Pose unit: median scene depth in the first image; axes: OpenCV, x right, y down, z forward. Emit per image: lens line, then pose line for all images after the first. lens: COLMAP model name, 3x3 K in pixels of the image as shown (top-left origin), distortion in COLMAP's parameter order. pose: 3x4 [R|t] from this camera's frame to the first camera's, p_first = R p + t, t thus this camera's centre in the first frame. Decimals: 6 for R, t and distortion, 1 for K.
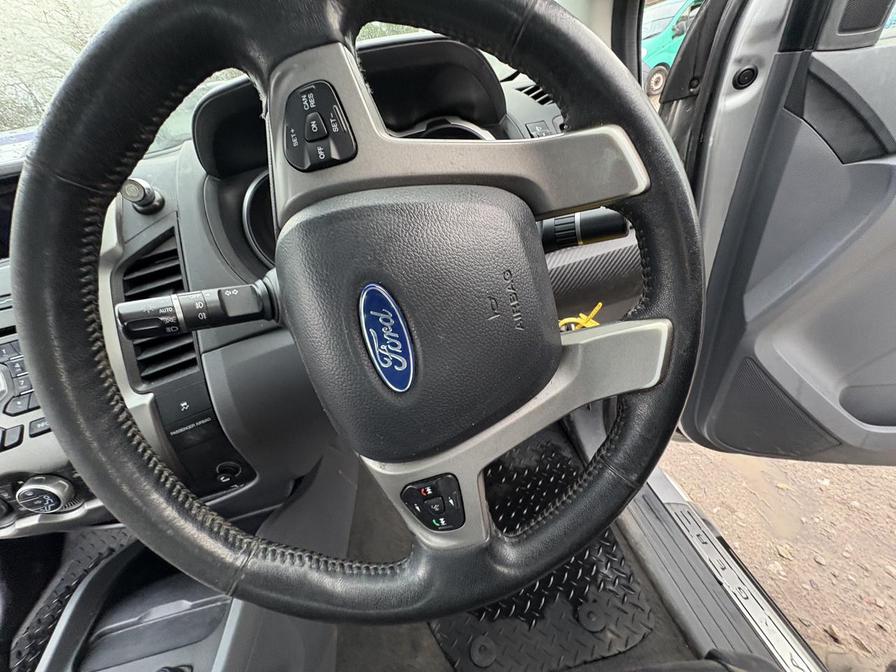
lens RADIAL K [[358.5, 0, 444.9], [0, 358.5, 334.4], [0, 0, 1]] dist [0.000589, 0.000219]
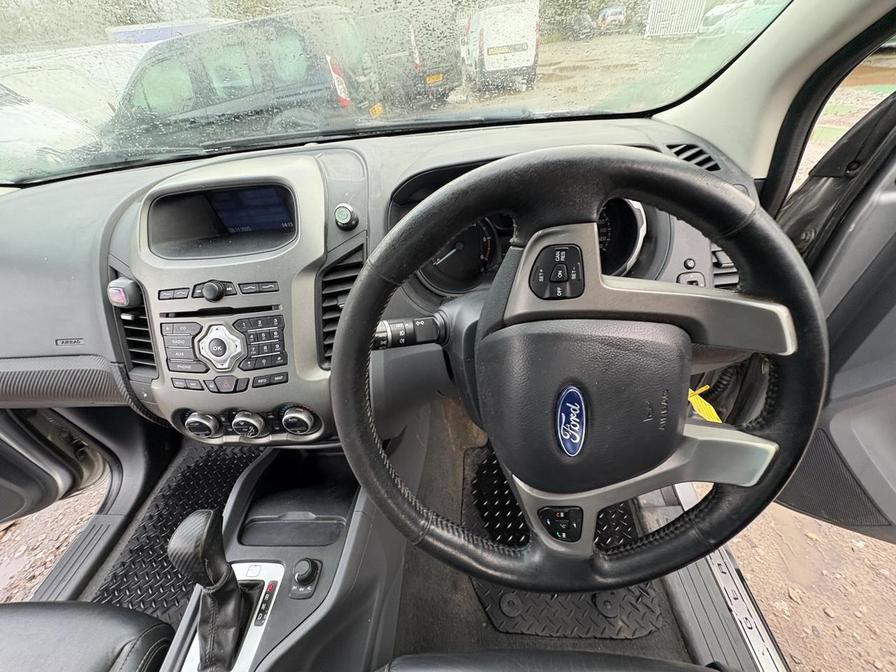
lens RADIAL K [[356.1, 0, 448.2], [0, 356.1, 336.4], [0, 0, 1]] dist [-0.000034, -0.000189]
pose [[0.973738, 0.204765, -0.099523, -0.283191], [-0.192052, 0.973526, 0.123952, -0.200178], [0.122269, -0.101583, 0.987285, -0.224039]]
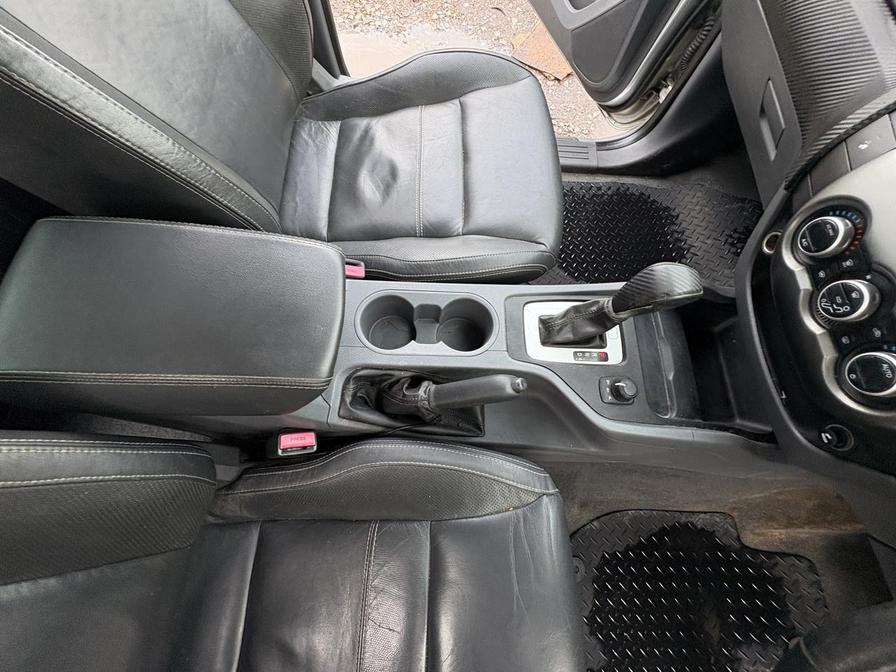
lens RADIAL K [[356.1, 0, 448.2], [0, 356.1, 336.4], [0, 0, 1]] dist [-0.000034, -0.000189]
pose [[-0.197683, 0.970846, -0.135570, -0.667223], [-0.594863, -0.008885, 0.803778, 0.306884], [0.779141, 0.239539, 0.579276, -0.340361]]
